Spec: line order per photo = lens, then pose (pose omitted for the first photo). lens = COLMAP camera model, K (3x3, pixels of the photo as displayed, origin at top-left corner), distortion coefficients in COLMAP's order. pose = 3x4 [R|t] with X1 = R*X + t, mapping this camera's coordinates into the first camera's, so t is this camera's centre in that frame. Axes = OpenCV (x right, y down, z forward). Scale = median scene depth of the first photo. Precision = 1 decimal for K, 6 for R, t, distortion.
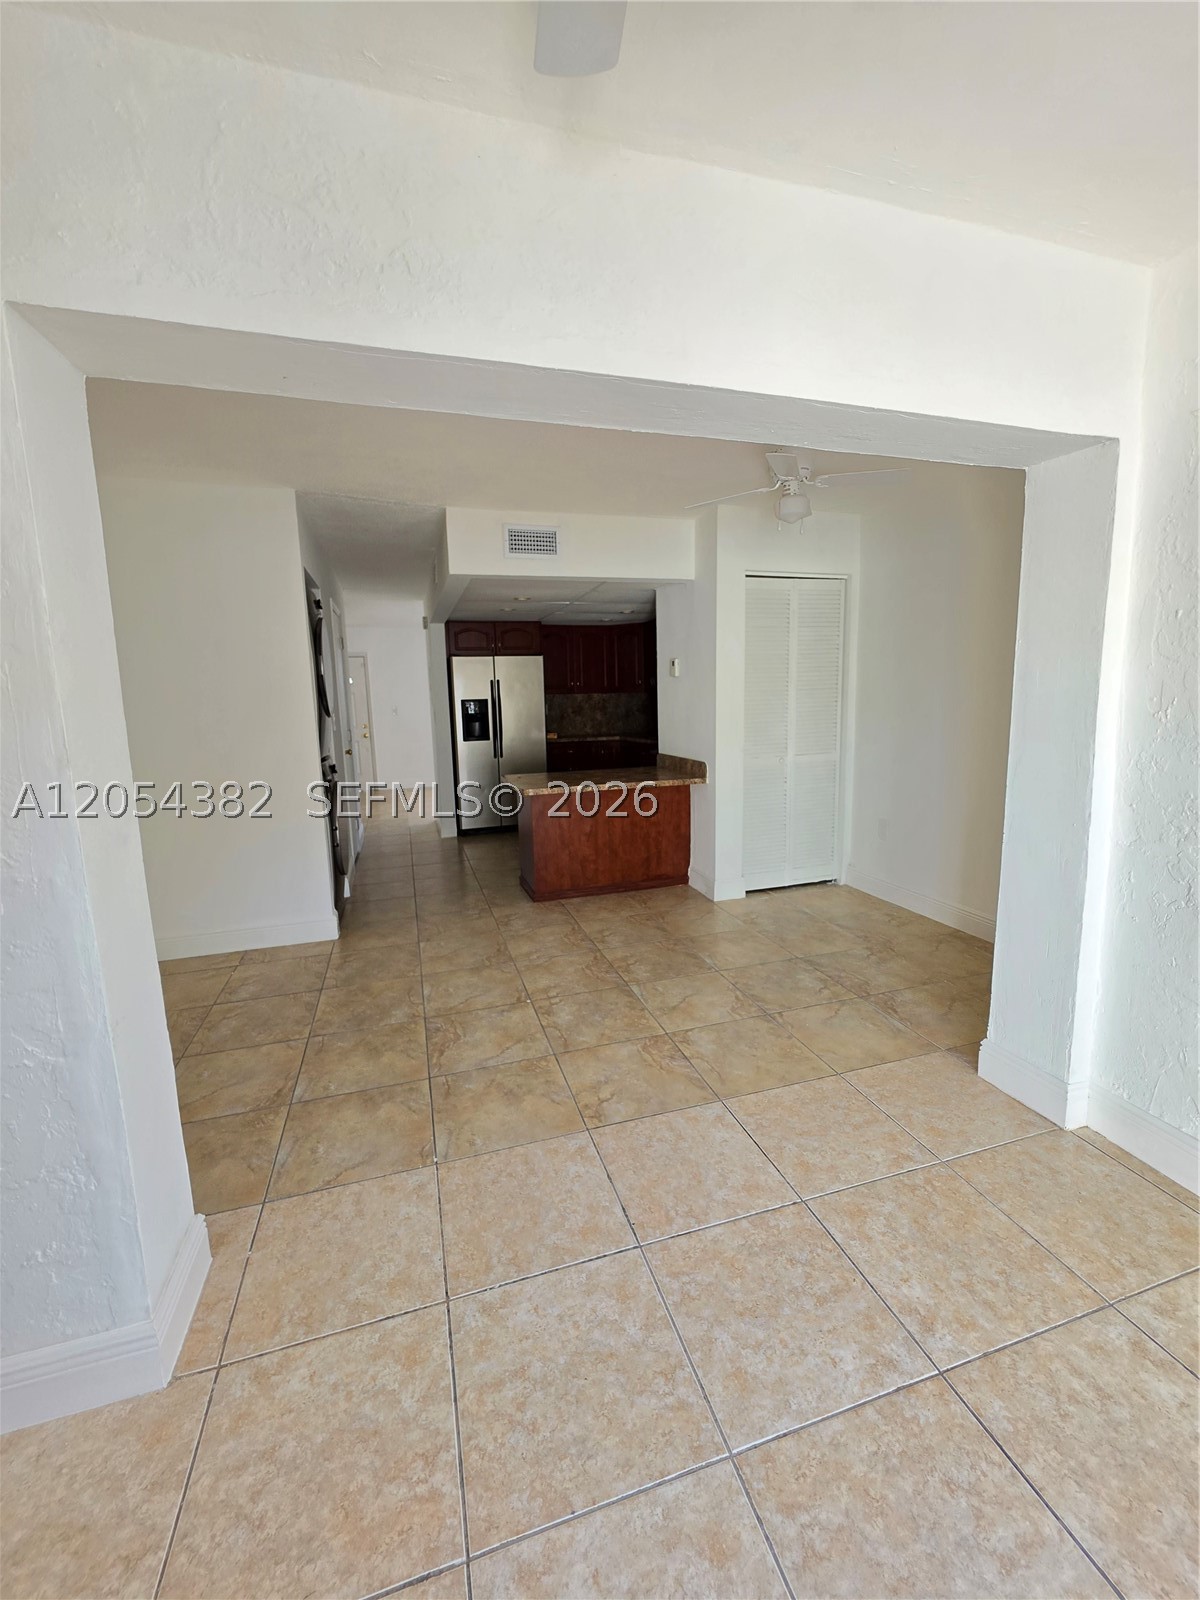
lens RADIAL K [[641.9, 0, 595.0], [0, 641.9, 793.9], [0, 0, 1]] dist [-0.004058, 0.000694]
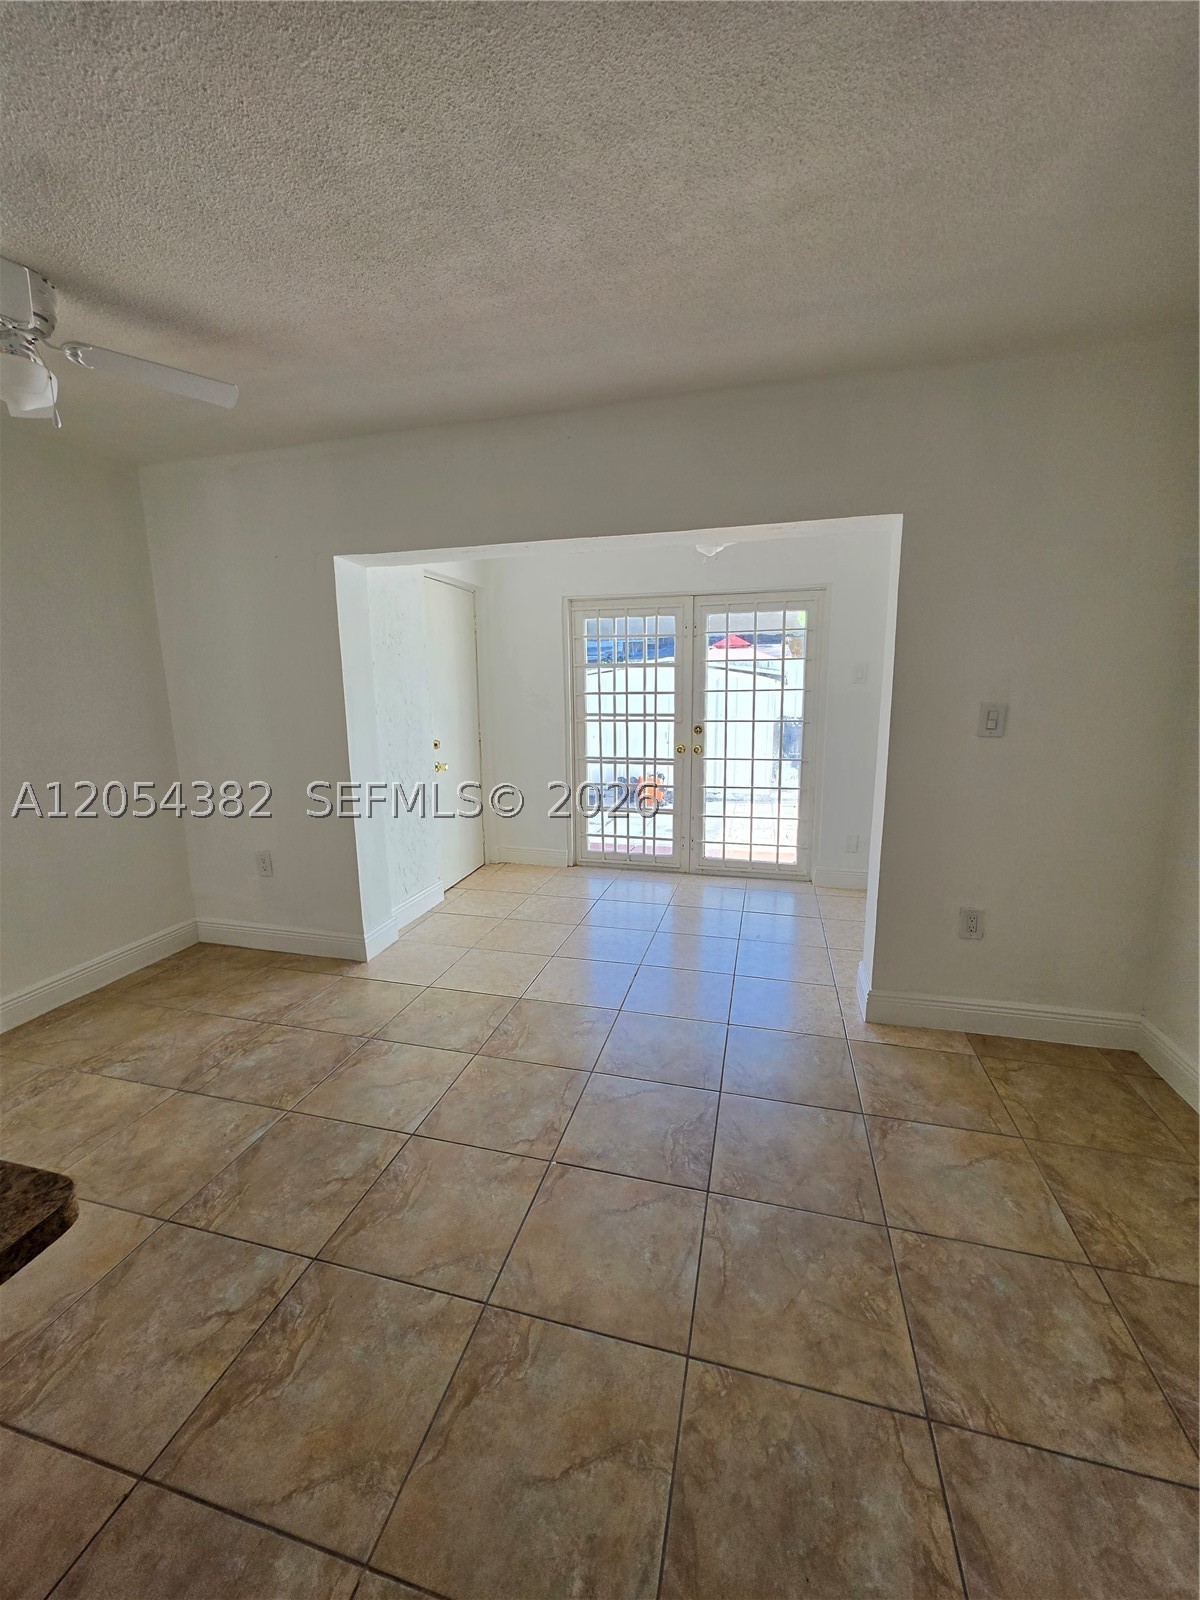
lens RADIAL K [[644.7, 0, 590.1], [0, 644.7, 796.3], [0, 0, 1]] dist [-0.000647, -0.000116]
pose [[-0.846587, -0.055627, 0.529335, -0.312419], [0.113090, 0.953016, 0.281020, -0.147061], [-0.520097, 0.297770, -0.800520, 0.939174]]
